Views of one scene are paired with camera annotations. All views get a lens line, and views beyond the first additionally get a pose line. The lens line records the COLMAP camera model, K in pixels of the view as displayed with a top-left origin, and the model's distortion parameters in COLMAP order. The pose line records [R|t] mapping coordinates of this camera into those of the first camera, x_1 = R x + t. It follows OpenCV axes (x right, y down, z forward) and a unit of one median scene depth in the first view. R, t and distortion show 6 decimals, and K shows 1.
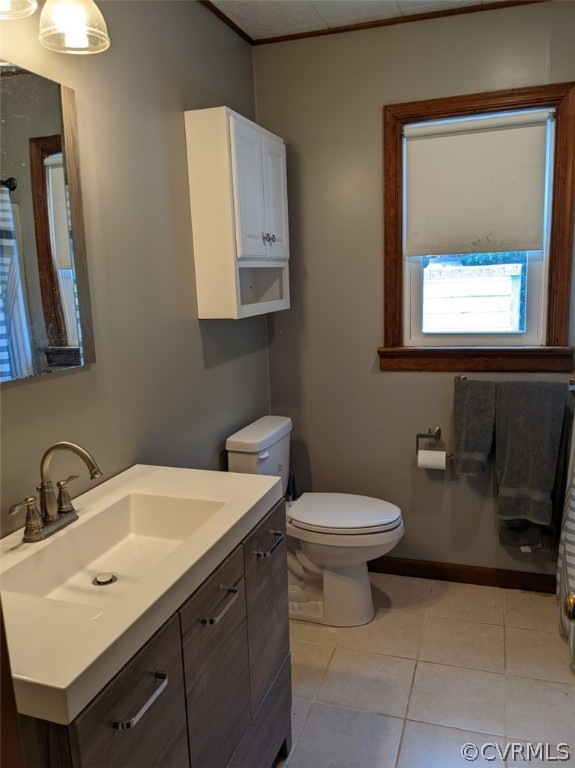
lens RADIAL K [[601.0, 0, 287.5], [0, 601.0, 384.0], [0, 0, 1]] dist [0.003917, -0.061466]
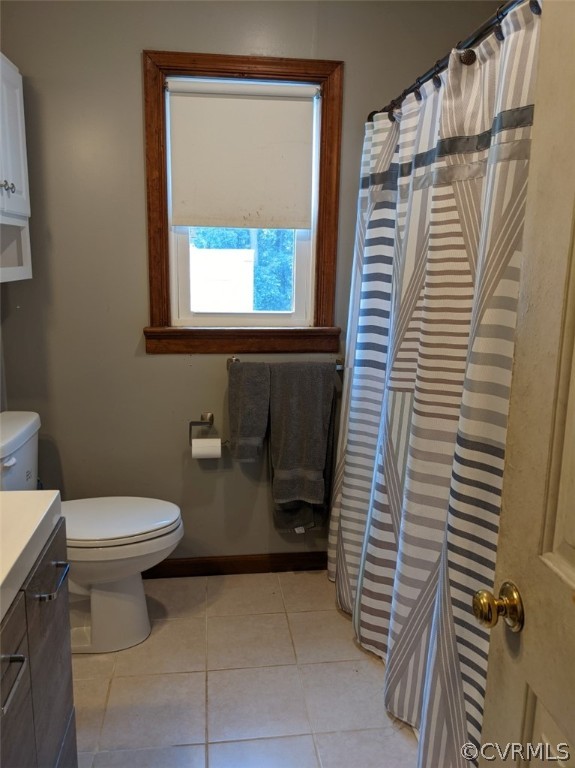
lens RADIAL K [[597.0, 0, 287.7], [0, 597.0, 379.5], [0, 0, 1]] dist [0.040862, -0.087895]
pose [[0.890726, -0.032606, 0.453371, -0.064531], [0.025094, 0.999430, 0.022577, 0.001702], [-0.453848, -0.008732, 0.891036, 0.123033]]
